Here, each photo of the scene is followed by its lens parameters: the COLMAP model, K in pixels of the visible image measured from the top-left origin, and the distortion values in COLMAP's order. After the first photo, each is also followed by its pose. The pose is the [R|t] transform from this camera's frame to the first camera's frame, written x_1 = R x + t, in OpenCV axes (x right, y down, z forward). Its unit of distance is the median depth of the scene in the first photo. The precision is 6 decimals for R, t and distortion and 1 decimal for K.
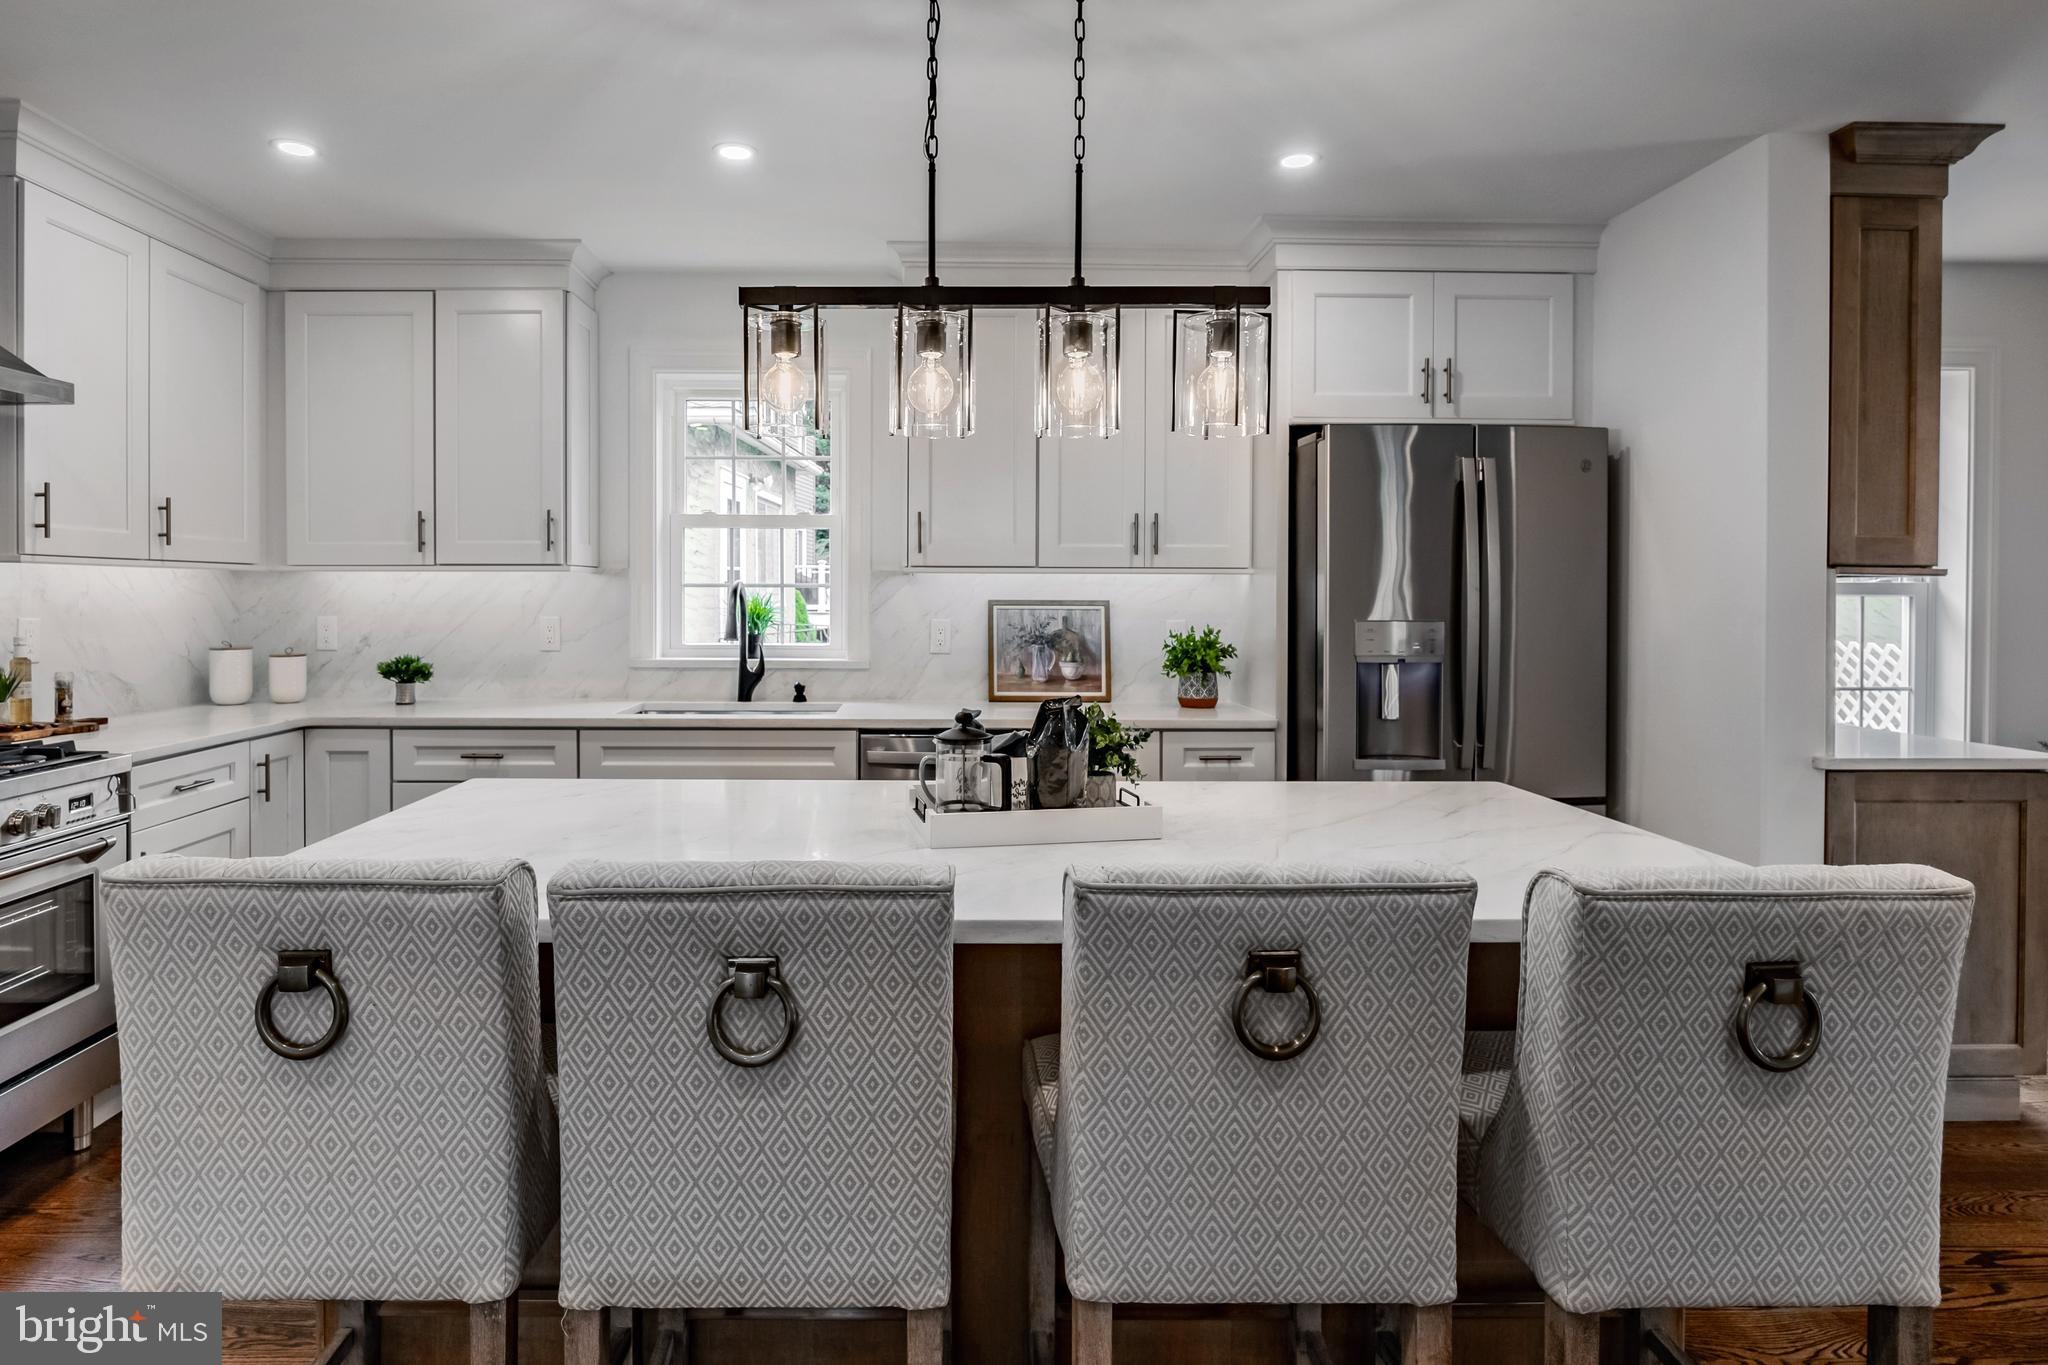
lens RADIAL K [[1076.5, 0, 981.5], [0, 1076.5, 610.8], [0, 0, 1]] dist [-0.000309, 0.000791]
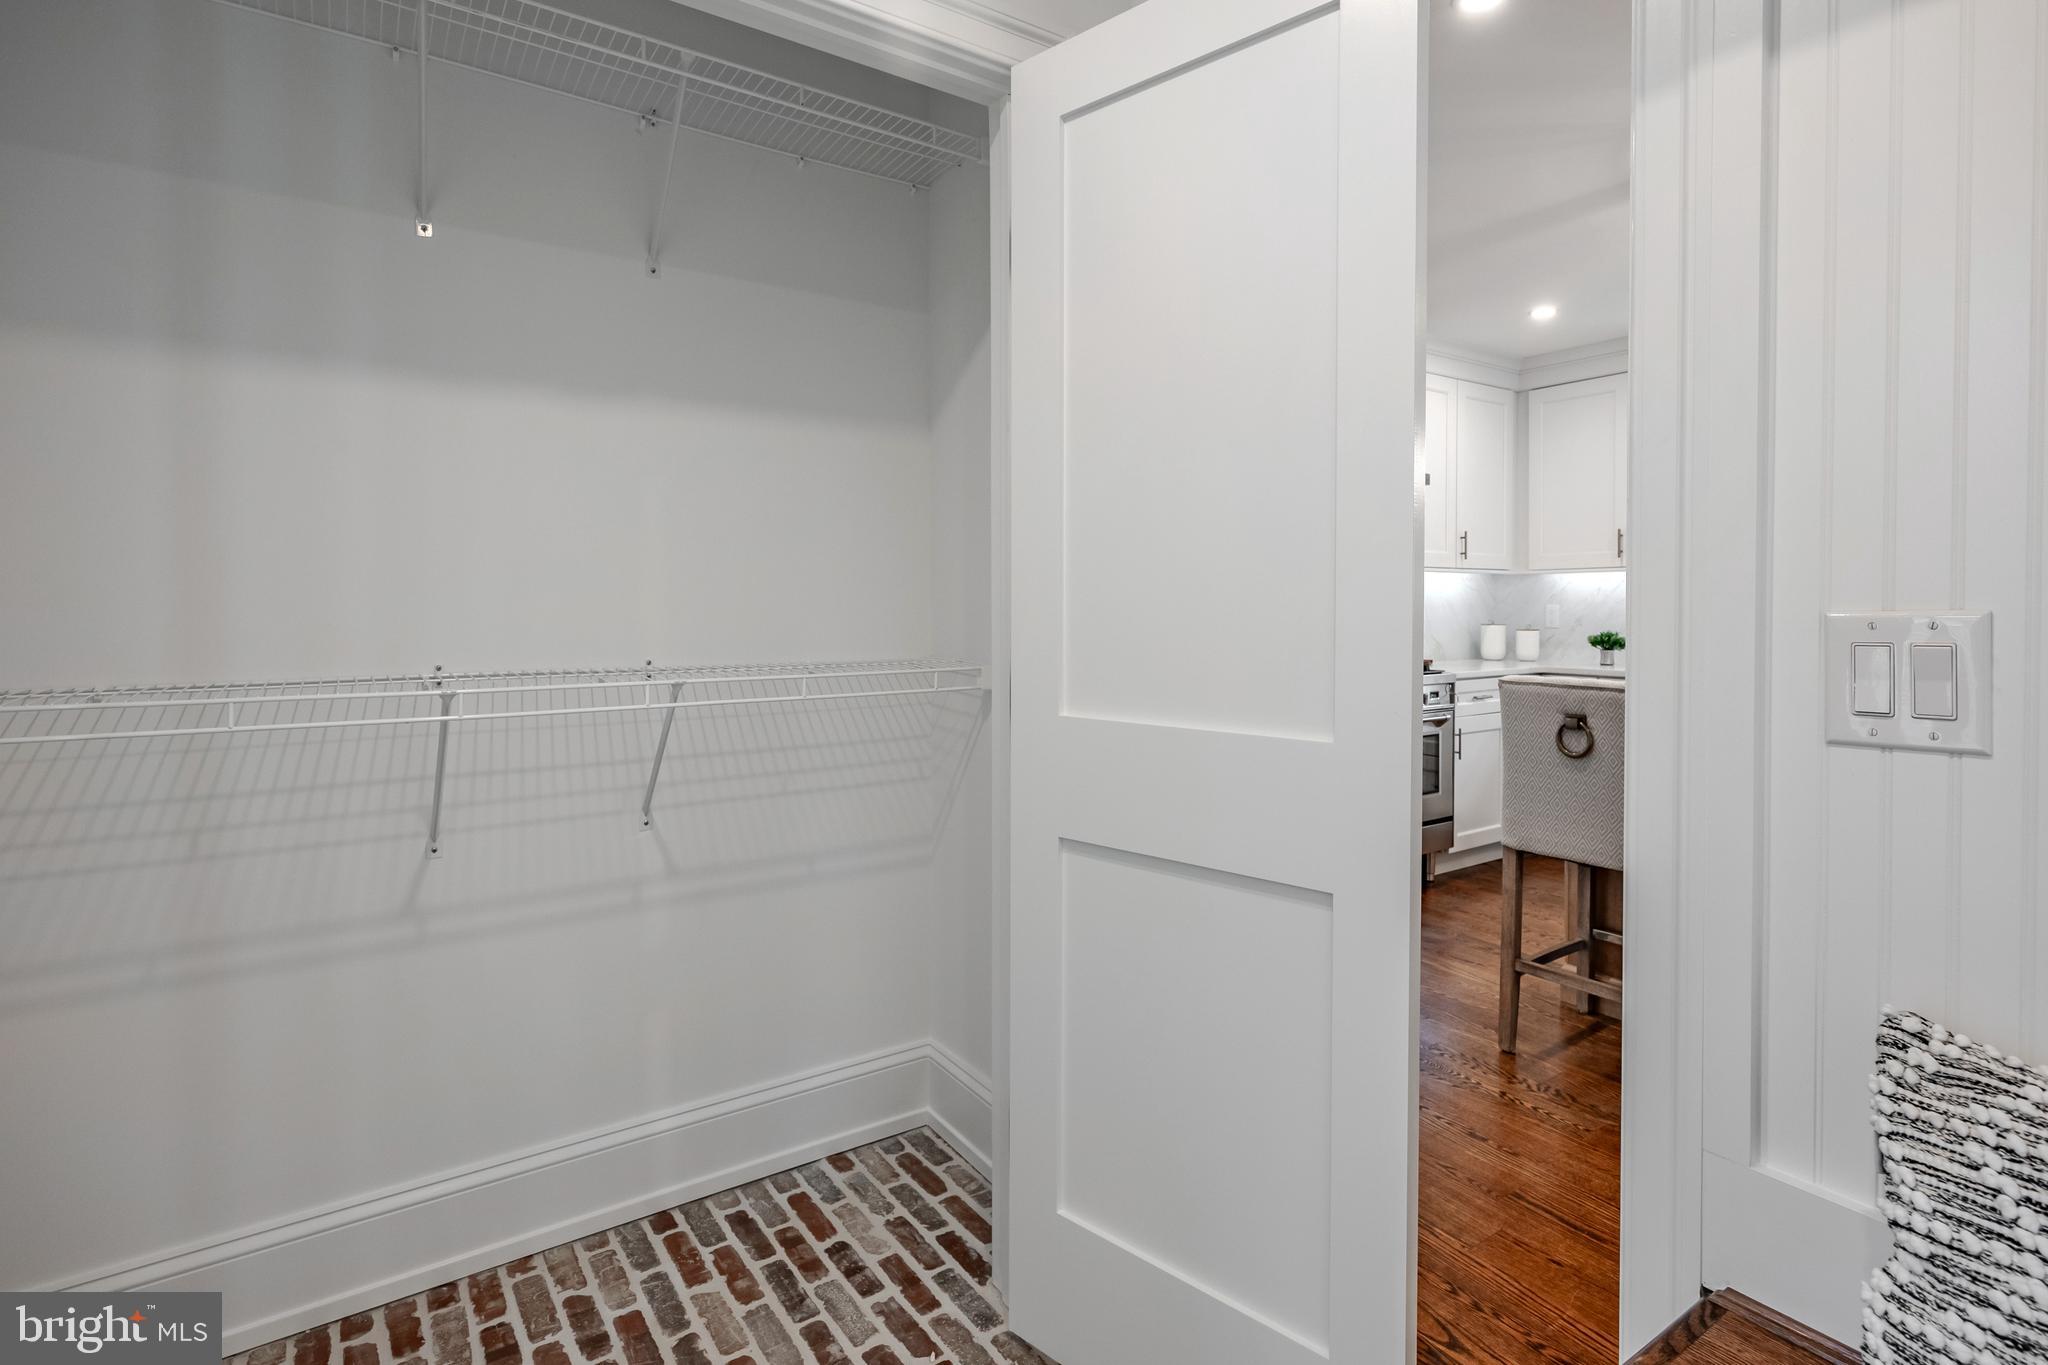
lens RADIAL K [[1076.5, 0, 981.5], [0, 1076.5, 610.8], [0, 0, 1]] dist [-0.000309, 0.000791]
pose [[0.532875, 0.000787, -0.846194, 0.249370], [-0.014285, 0.999865, -0.008066, 0.041210], [0.846074, 0.016386, 0.532814, -0.501212]]
